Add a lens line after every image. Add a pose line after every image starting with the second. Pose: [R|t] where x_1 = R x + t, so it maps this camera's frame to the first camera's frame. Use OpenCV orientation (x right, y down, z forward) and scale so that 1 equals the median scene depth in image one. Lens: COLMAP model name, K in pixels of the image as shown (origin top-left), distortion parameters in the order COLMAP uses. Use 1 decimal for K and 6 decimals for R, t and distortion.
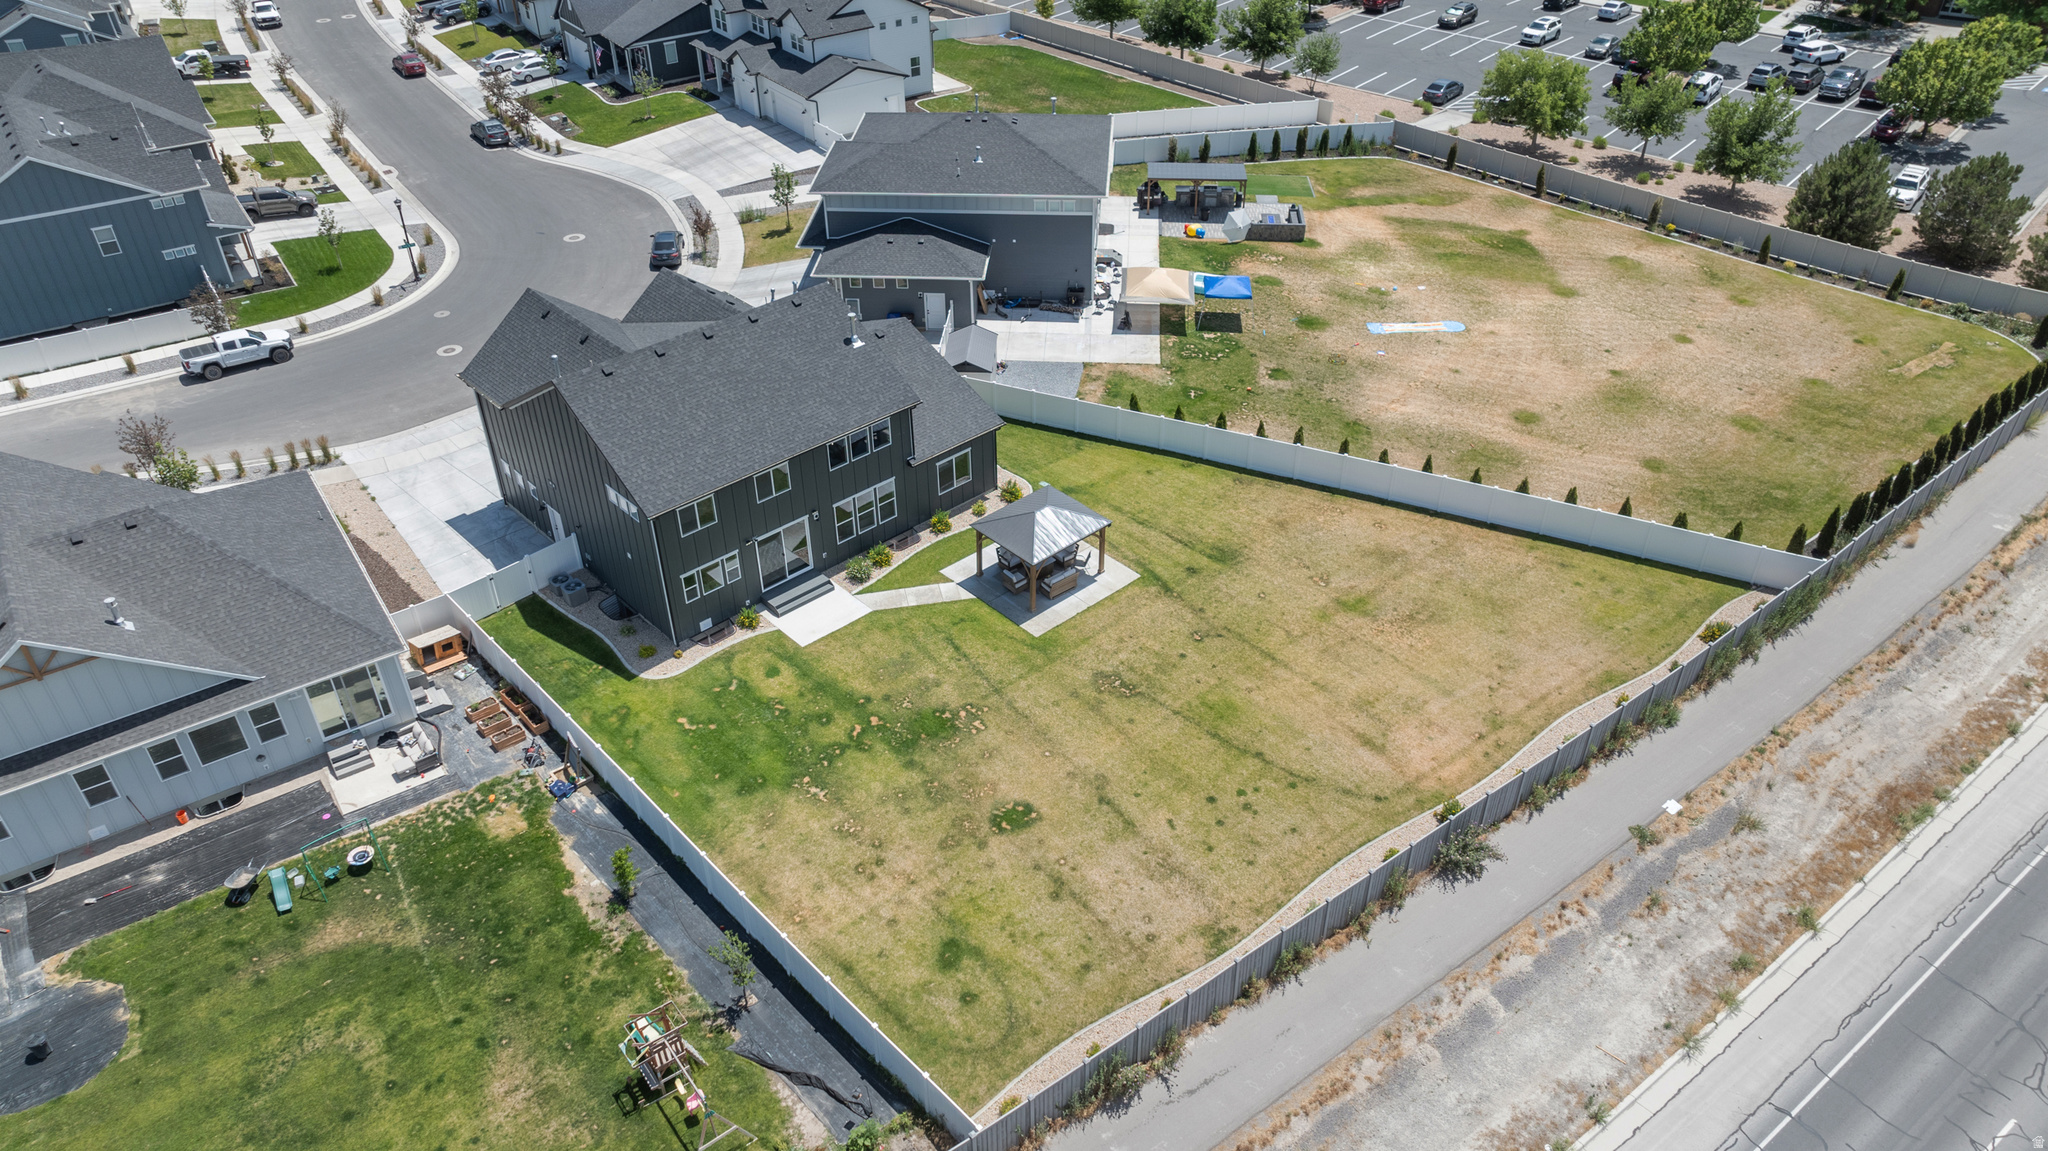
lens RADIAL K [[1440.1, 0, 1030.8], [0, 1440.1, 581.9], [0, 0, 1]] dist [-0.029864, 0.032541]
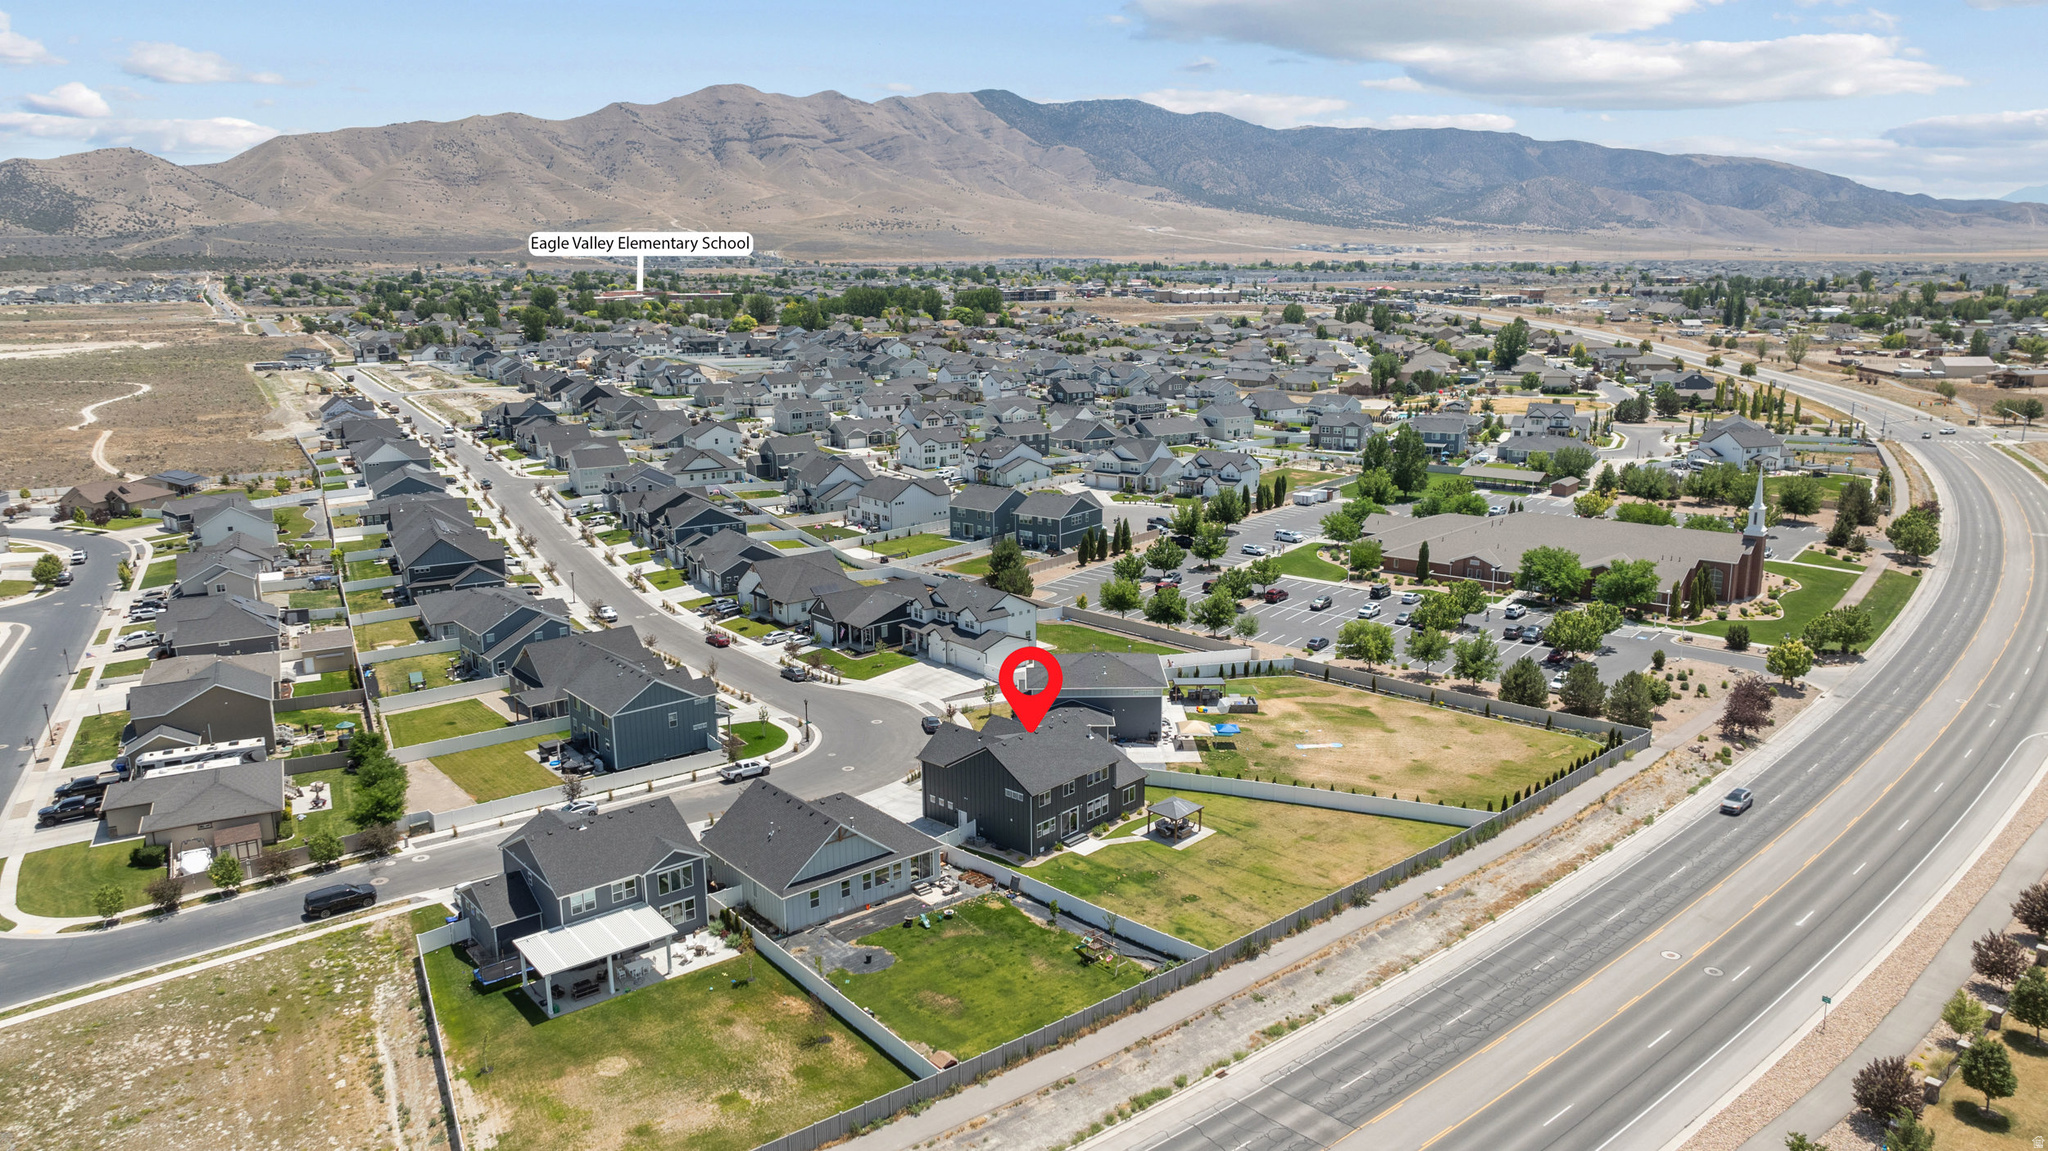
lens RADIAL K [[1440.1, 0, 1029.1], [0, 1440.1, 581.4], [0, 0, 1]] dist [-0.029864, 0.032541]
pose [[0.997229, -0.016140, 0.072621, -0.418670], [0.042754, 0.923206, -0.381920, 0.535516], [-0.060880, 0.383966, 0.921338, -1.380195]]
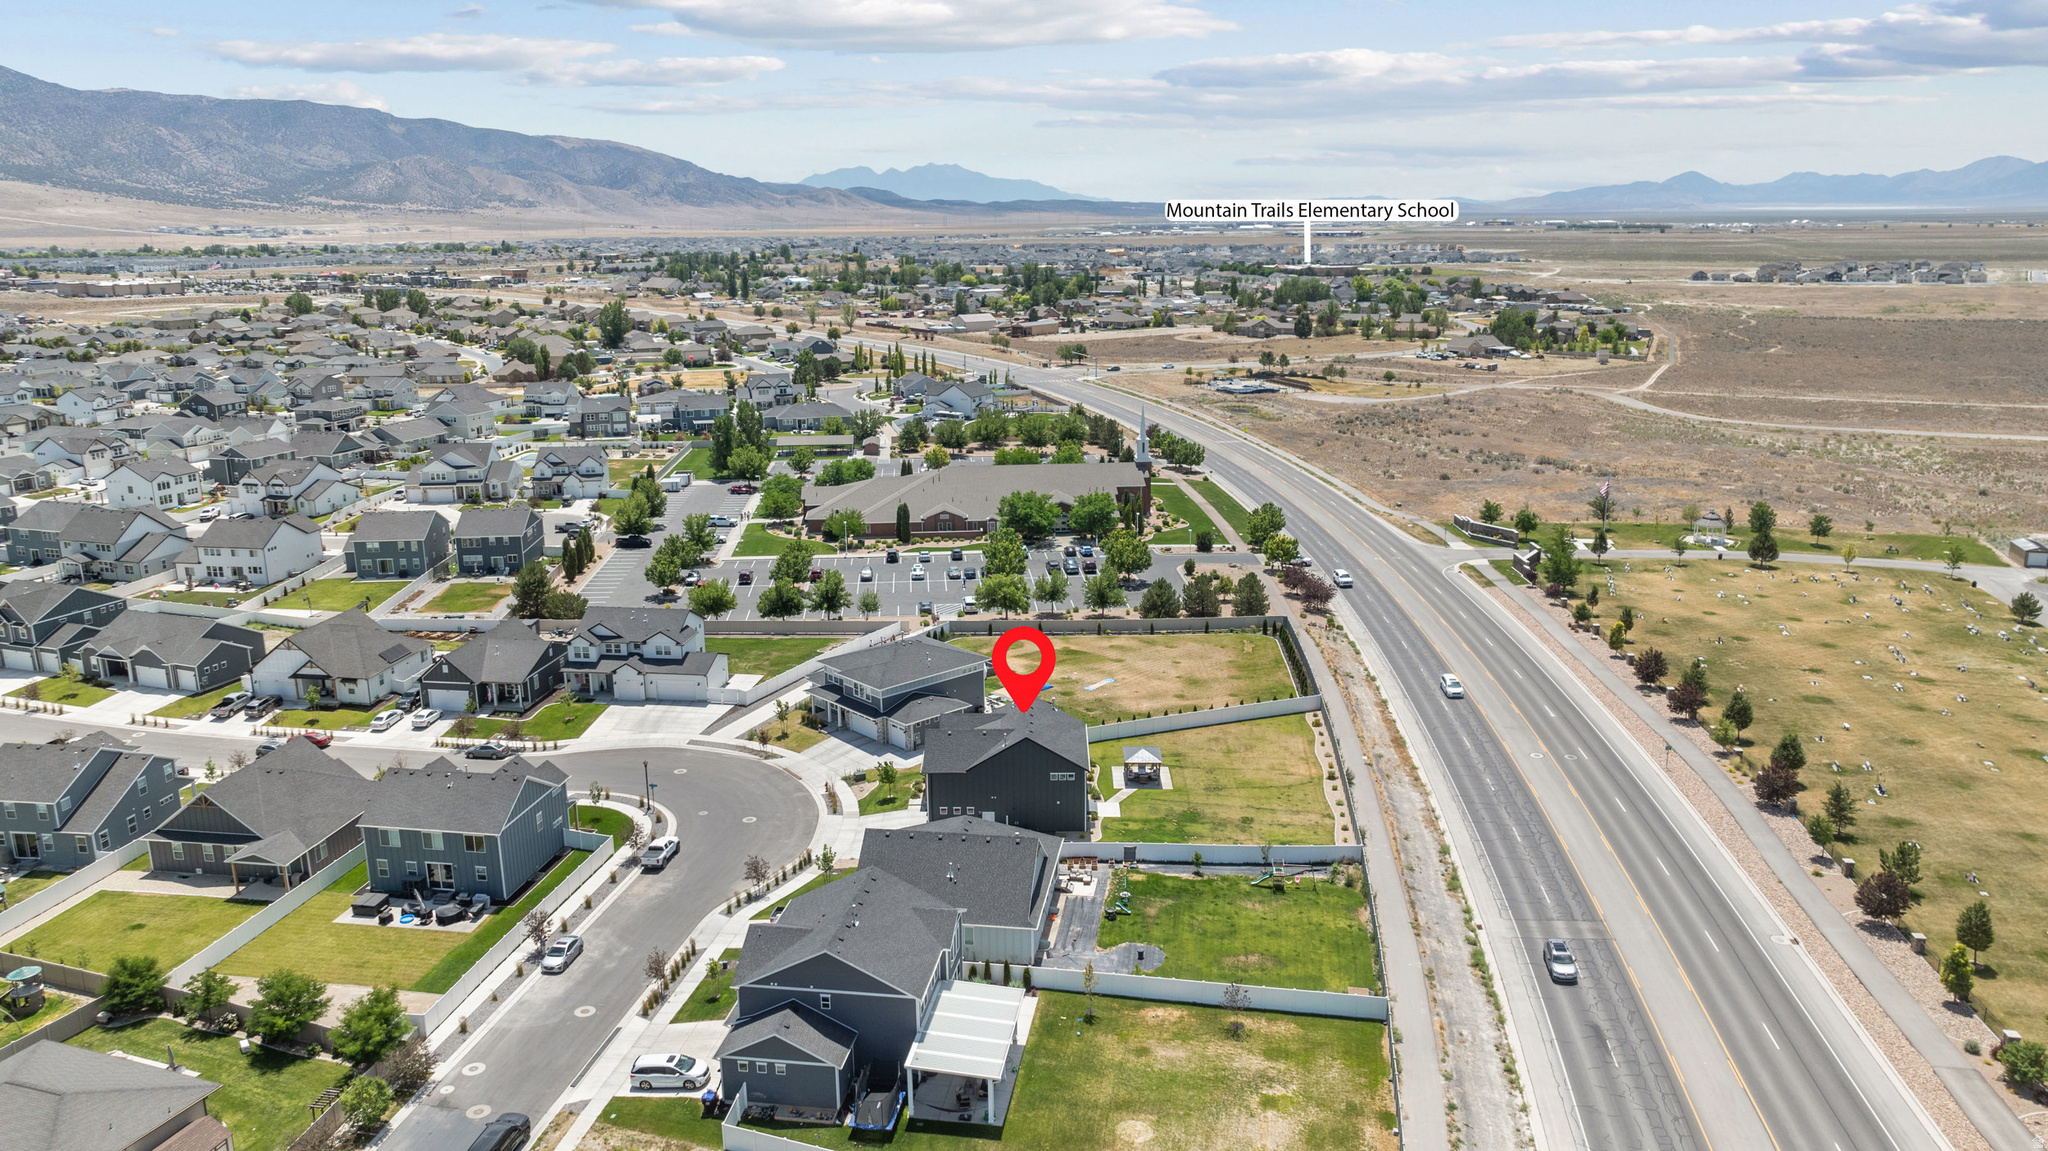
lens RADIAL K [[1440.1, 0, 1032.3], [0, 1440.1, 567.9], [0, 0, 1]] dist [-0.029864, 0.032541]
pose [[0.687326, -0.170513, 0.706052, -1.942441], [0.425833, 0.882075, -0.201516, 0.101854], [-0.588430, 0.439168, 0.678883, -0.781332]]
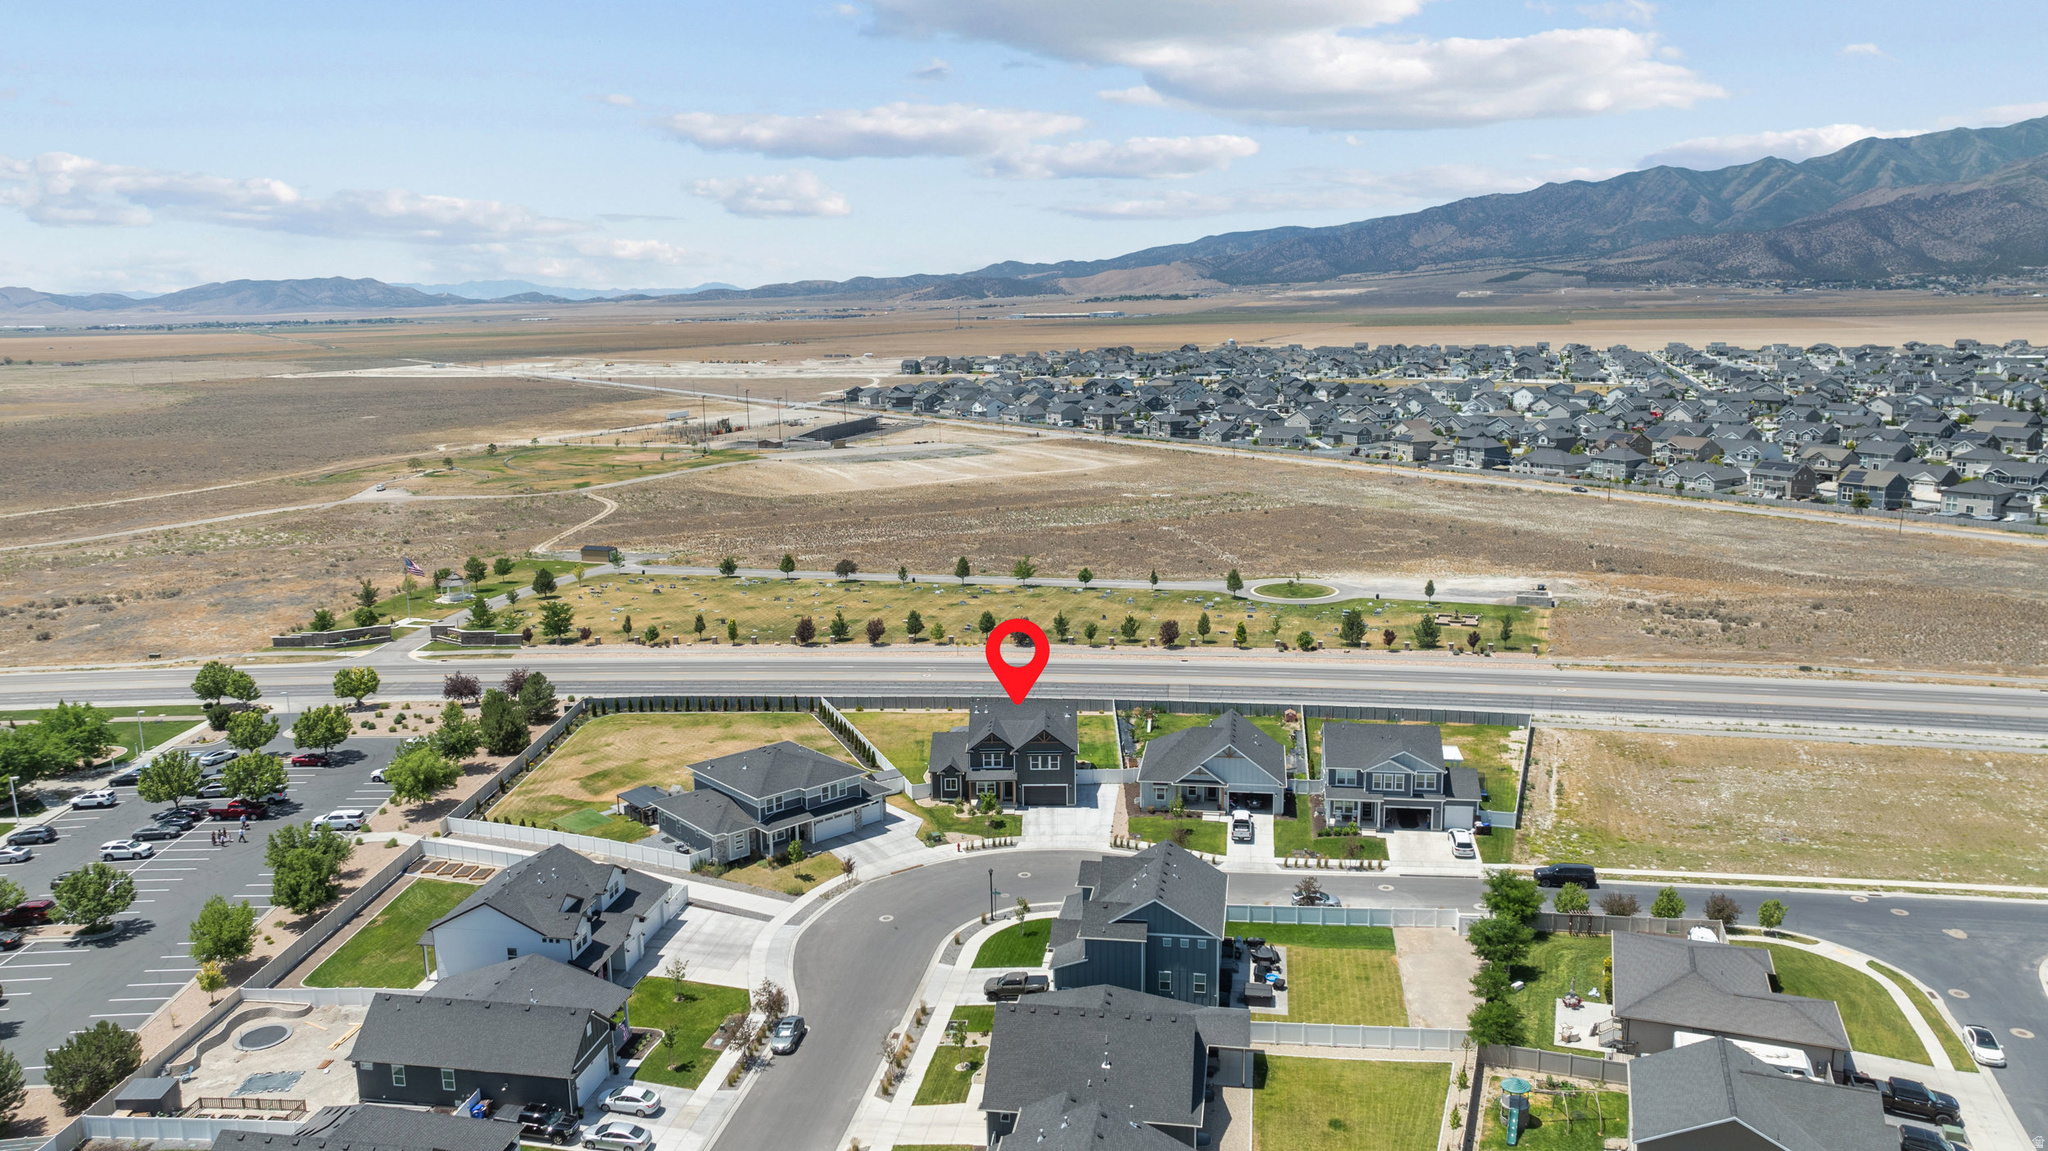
lens RADIAL K [[1440.1, 0, 1025.0], [0, 1440.1, 560.1], [0, 0, 1]] dist [-0.029864, 0.032541]
pose [[-0.715930, -0.101774, 0.690715, -2.340923], [0.427222, 0.718615, 0.548702, -2.092273], [-0.552201, 0.687921, -0.470998, 2.265999]]
